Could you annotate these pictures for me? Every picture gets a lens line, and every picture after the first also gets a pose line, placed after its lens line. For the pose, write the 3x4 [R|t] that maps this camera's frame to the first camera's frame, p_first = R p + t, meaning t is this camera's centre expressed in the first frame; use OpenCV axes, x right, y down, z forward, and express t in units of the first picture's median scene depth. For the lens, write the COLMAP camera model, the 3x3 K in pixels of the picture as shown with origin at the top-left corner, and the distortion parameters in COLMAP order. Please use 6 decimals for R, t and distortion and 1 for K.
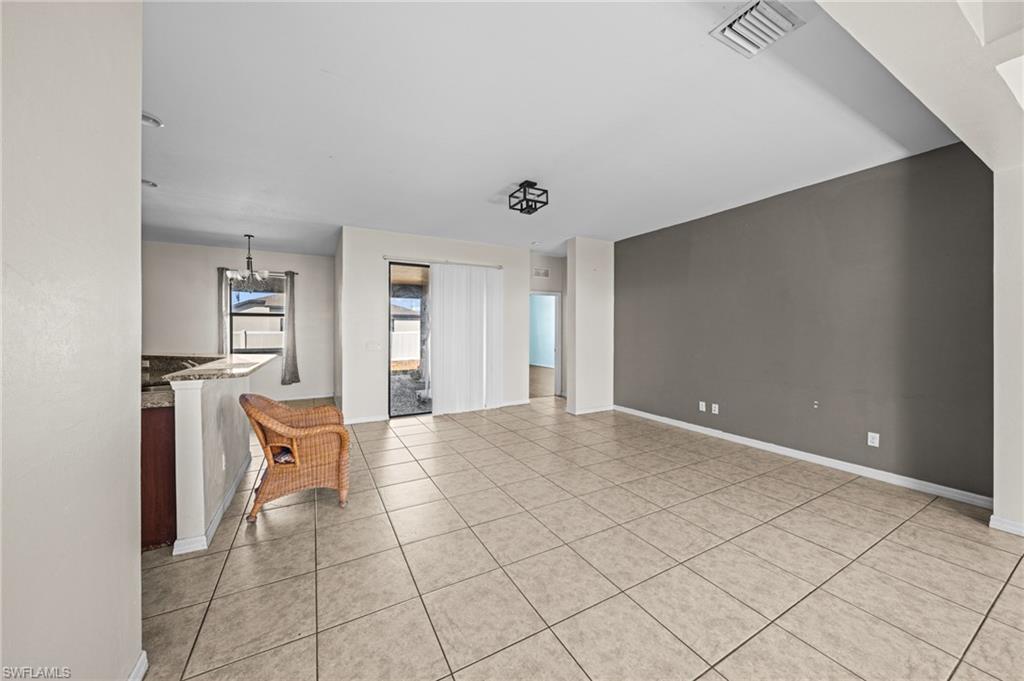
lens RADIAL K [[353.7, 0, 509.8], [0, 353.7, 334.0], [0, 0, 1]] dist [-0.001401, -0.000068]
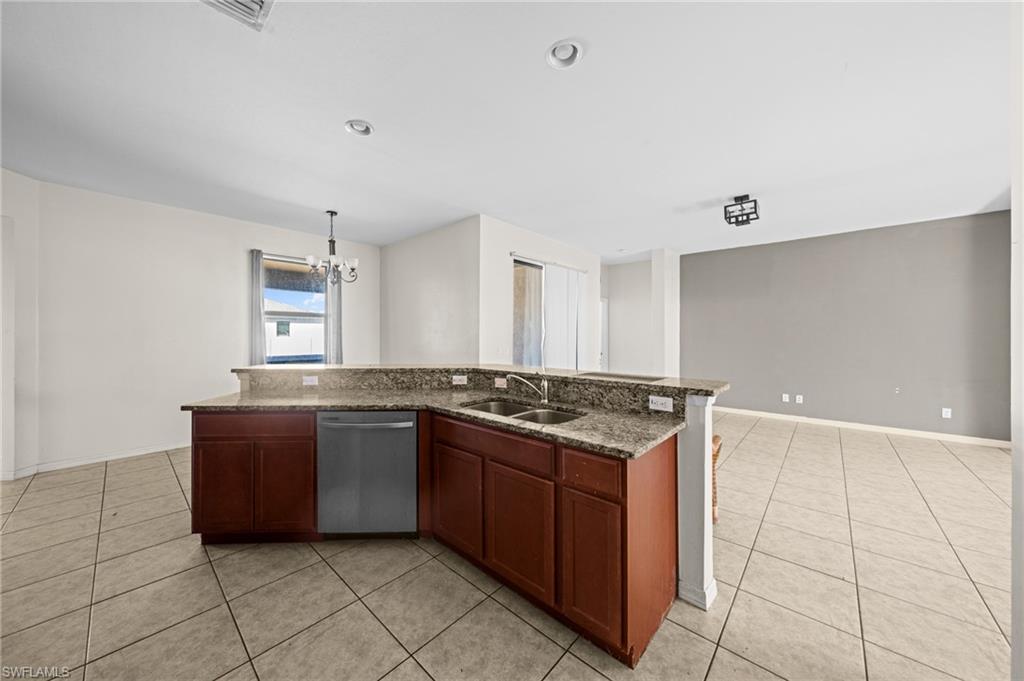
lens RADIAL K [[353.7, 0, 504.9], [0, 353.7, 336.5], [0, 0, 1]] dist [-0.001401, -0.000068]
pose [[0.945969, -0.000447, 0.324257, -0.745472], [0.002243, 0.999984, -0.005164, -0.000668], [-0.324250, 0.005613, 0.945955, 0.169585]]
